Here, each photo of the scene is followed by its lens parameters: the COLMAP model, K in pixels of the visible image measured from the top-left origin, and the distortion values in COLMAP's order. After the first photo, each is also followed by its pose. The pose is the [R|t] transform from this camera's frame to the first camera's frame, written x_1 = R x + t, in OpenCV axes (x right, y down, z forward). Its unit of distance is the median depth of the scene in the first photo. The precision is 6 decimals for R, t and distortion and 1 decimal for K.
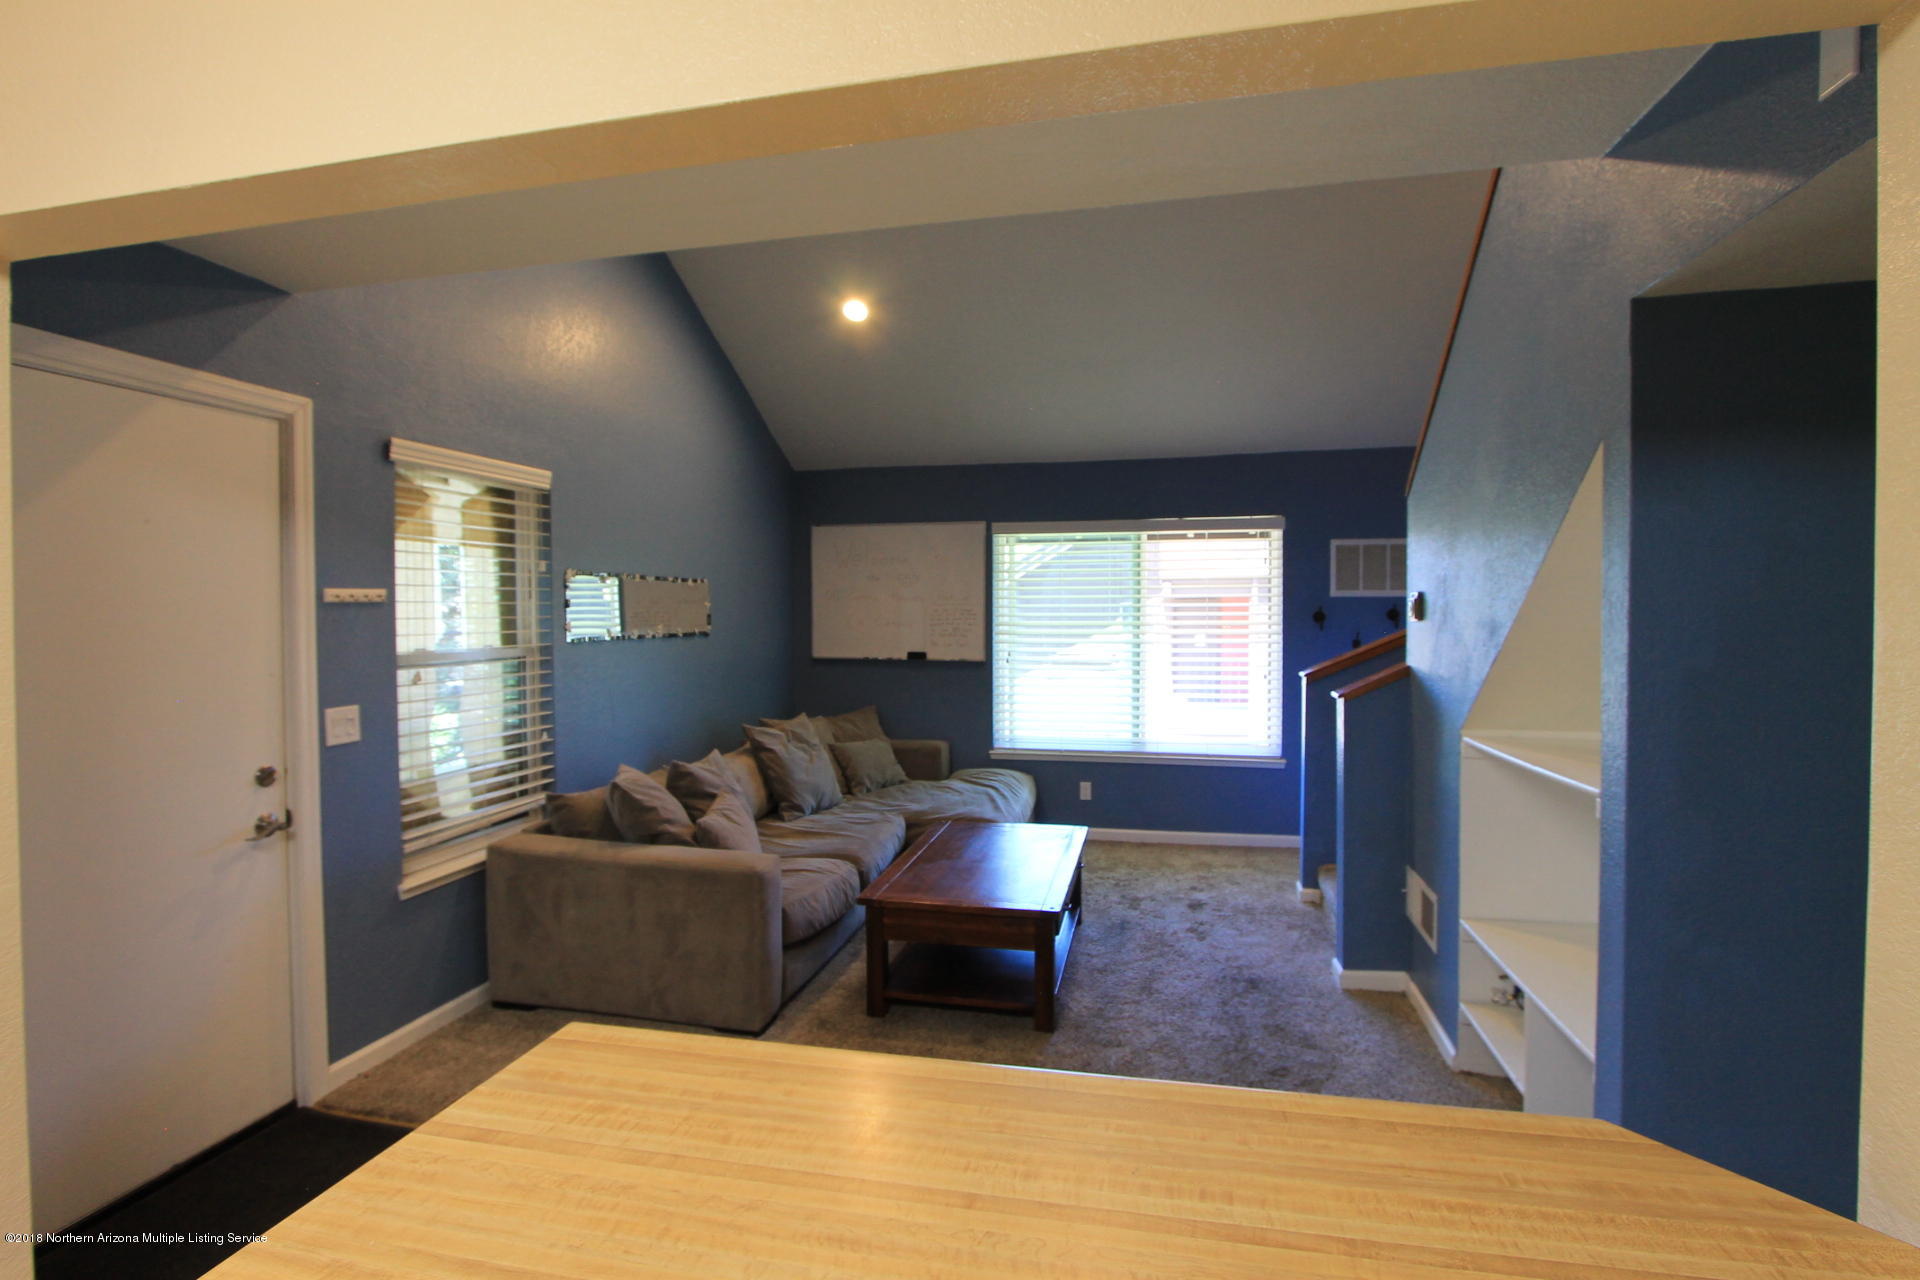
lens RADIAL K [[895.7, 0, 966.8], [0, 895.7, 633.6], [0, 0, 1]] dist [-0.023481, 0.004977]
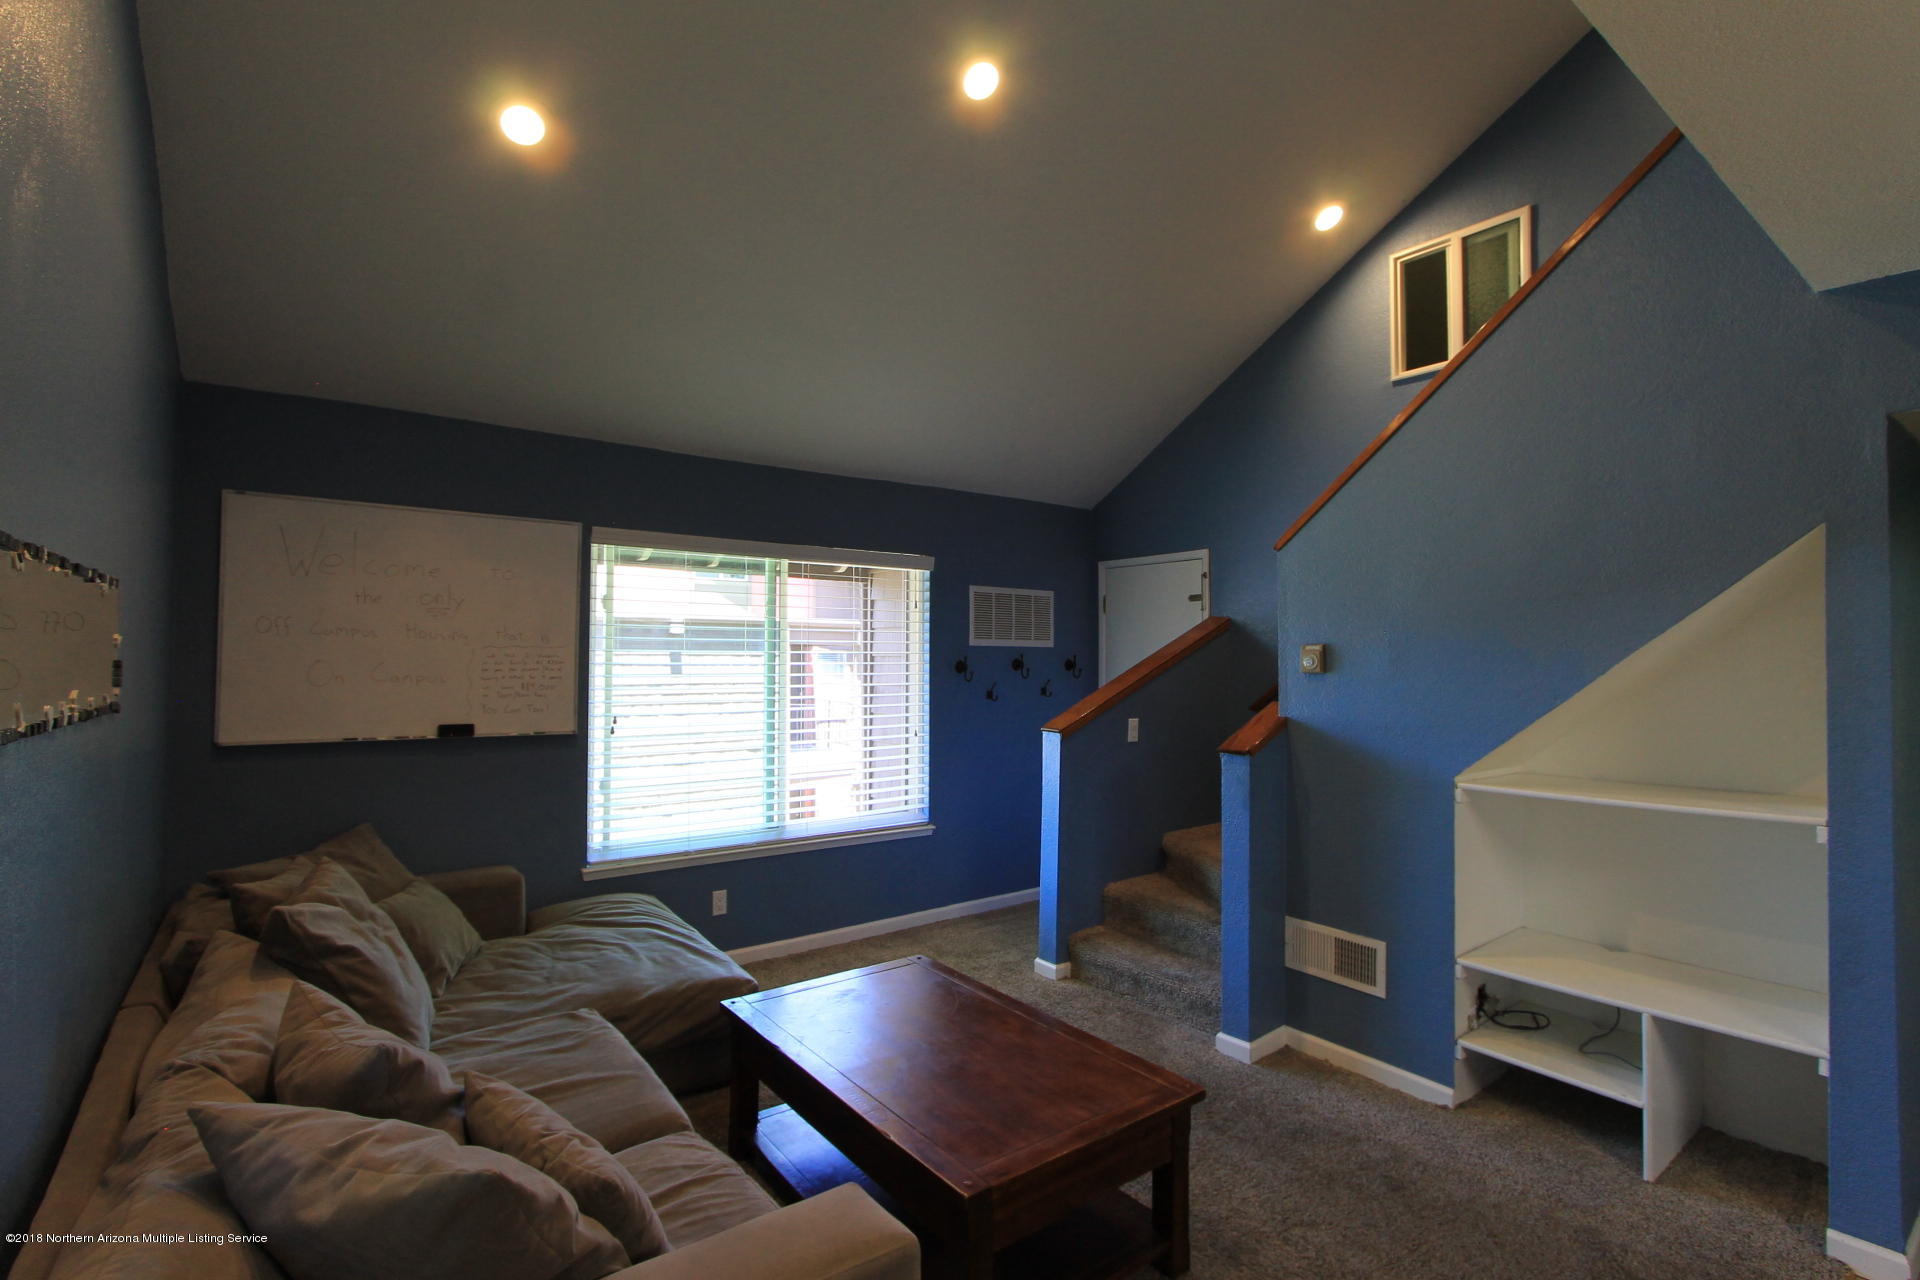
lens RADIAL K [[895.7, 0, 966.8], [0, 895.7, 633.6], [0, 0, 1]] dist [-0.023481, 0.004977]
pose [[0.645420, 0.028513, 0.763296, -0.474146], [0.010994, 0.998853, -0.046609, -0.014463], [-0.763749, 0.038474, 0.644366, 0.569356]]
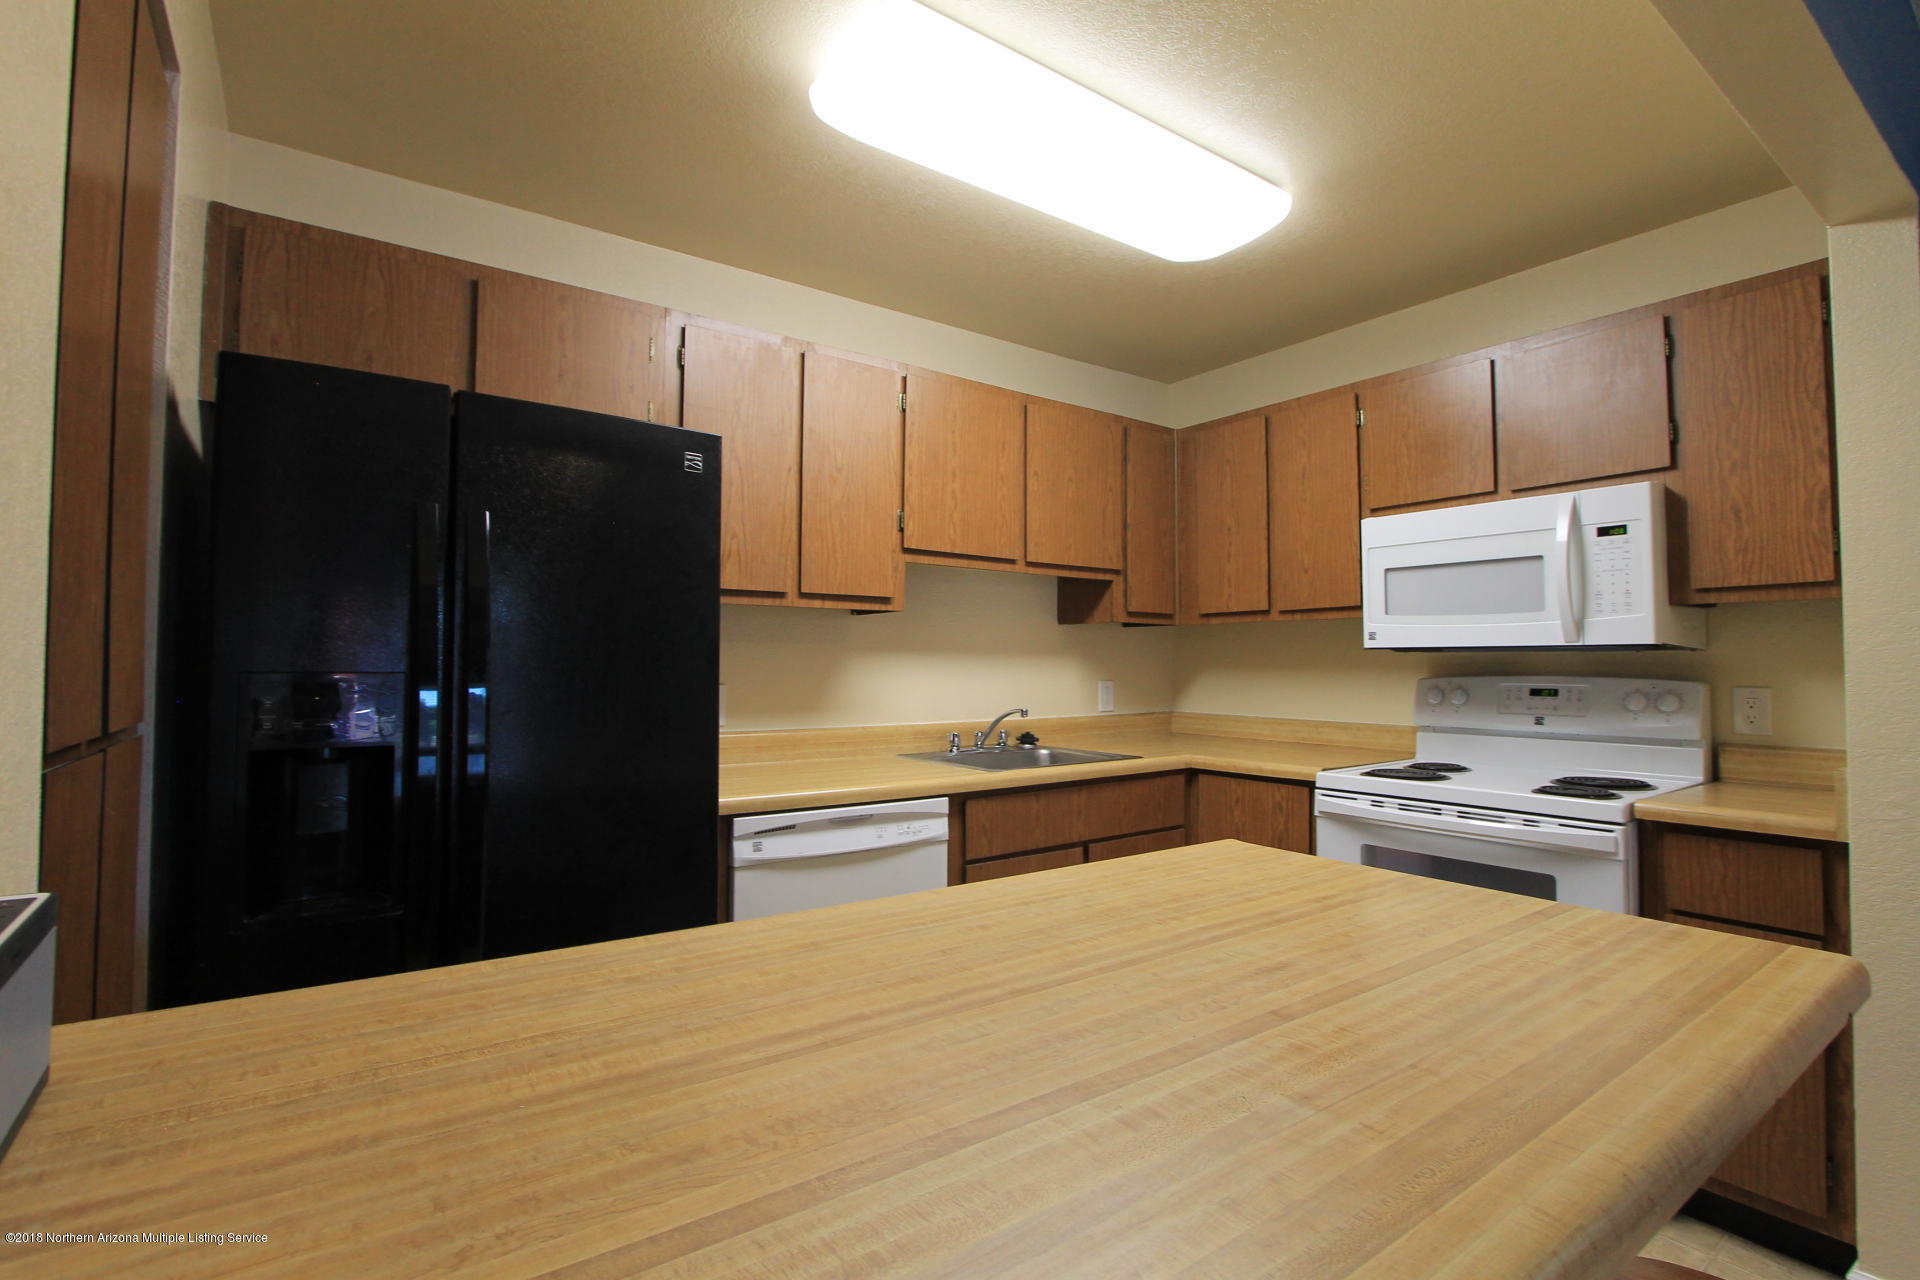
lens RADIAL K [[902.8, 0, 971.0], [0, 902.8, 632.8], [0, 0, 1]] dist [-0.015350, 0.000773]
pose [[-0.654213, -0.025626, -0.755876, 0.213408], [-0.017385, 0.999671, -0.018845, 0.066155], [0.756110, 0.000812, -0.654443, 0.321690]]
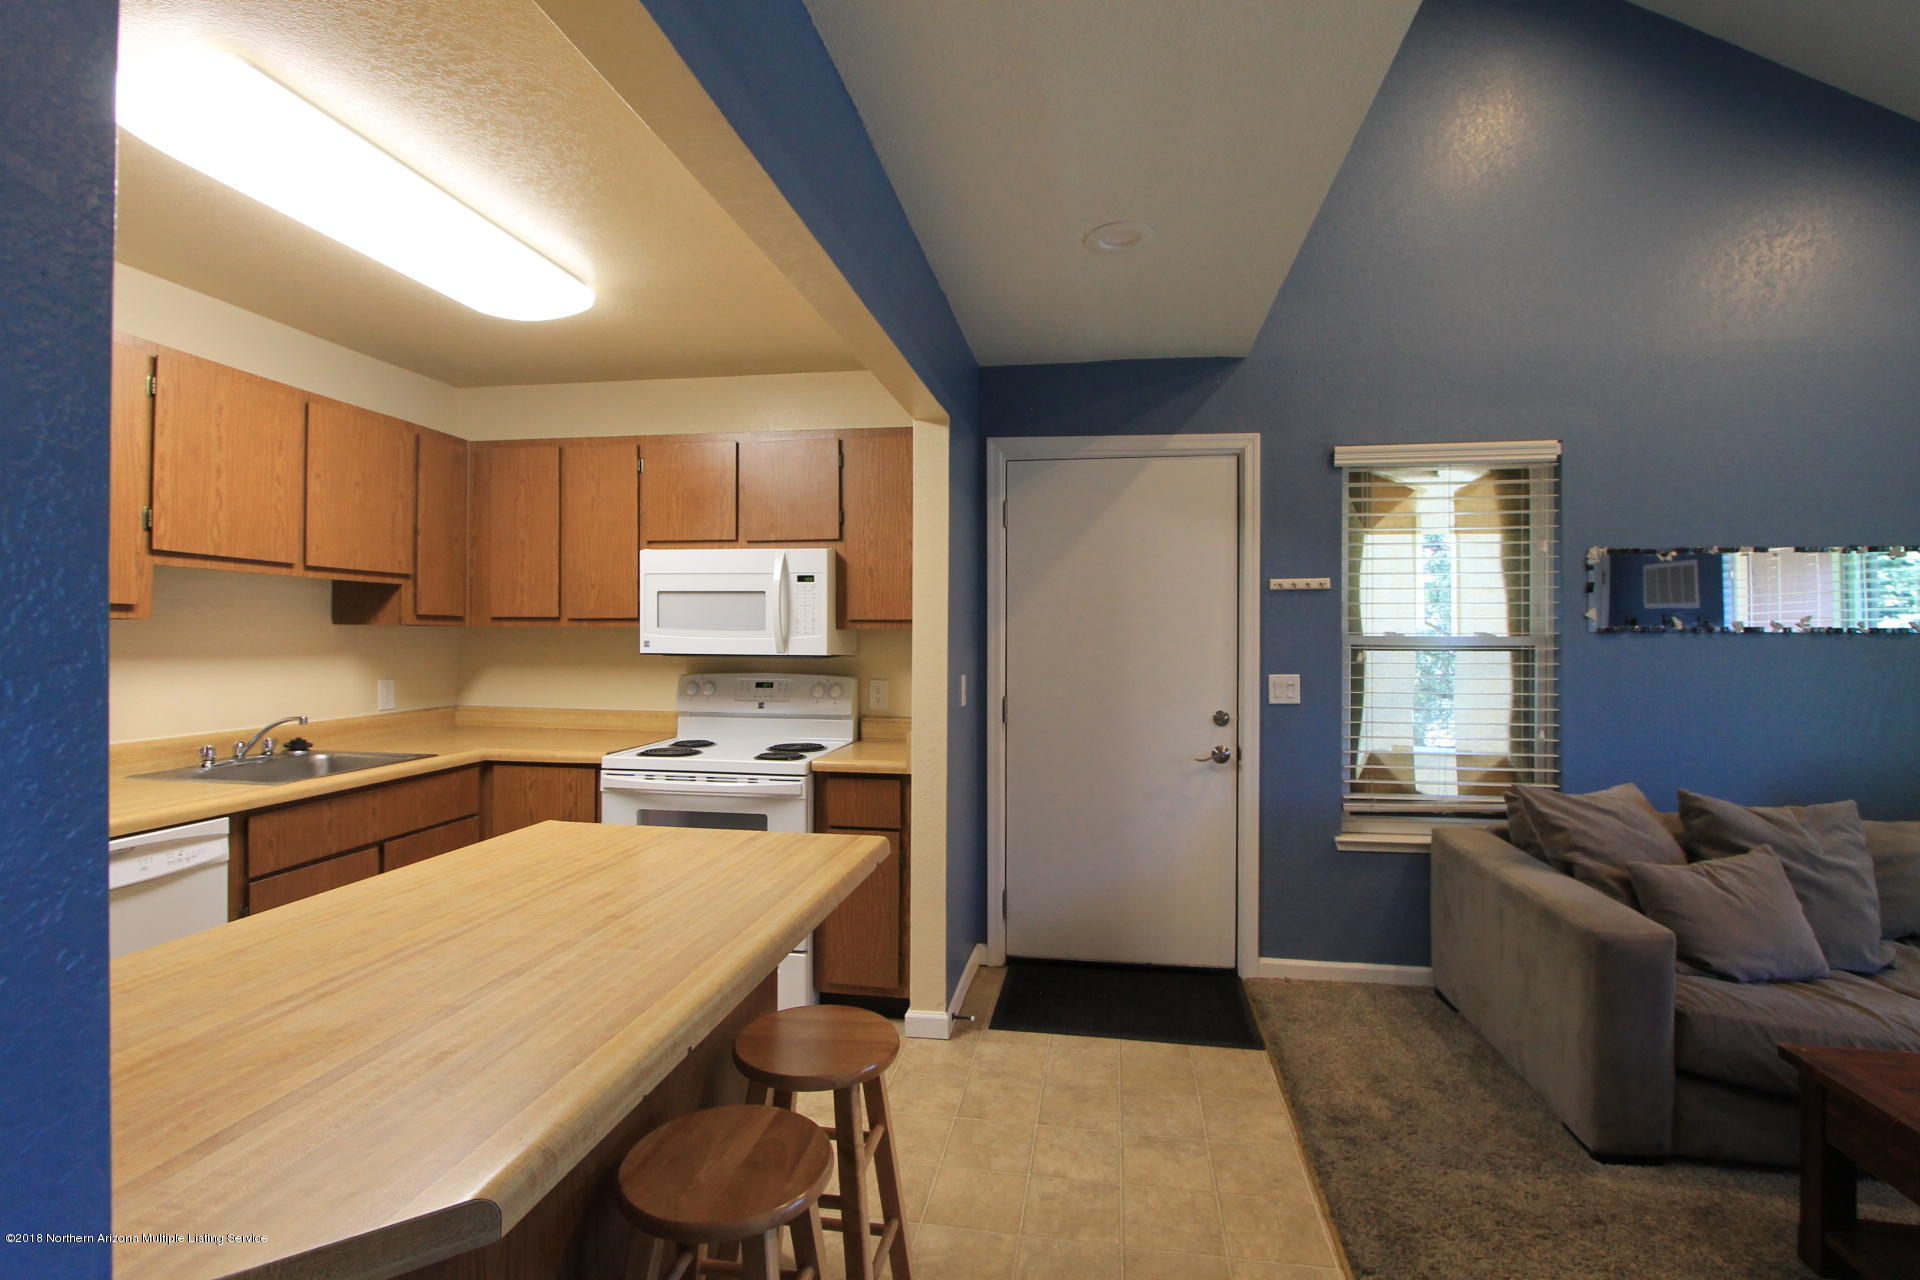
lens RADIAL K [[895.7, 0, 966.8], [0, 895.7, 633.6], [0, 0, 1]] dist [-0.023481, 0.004977]
pose [[0.064856, 0.002373, -0.997892, 0.384117], [-0.027722, 0.999616, 0.000575, 0.028406], [0.997509, 0.027626, 0.064897, 0.357689]]
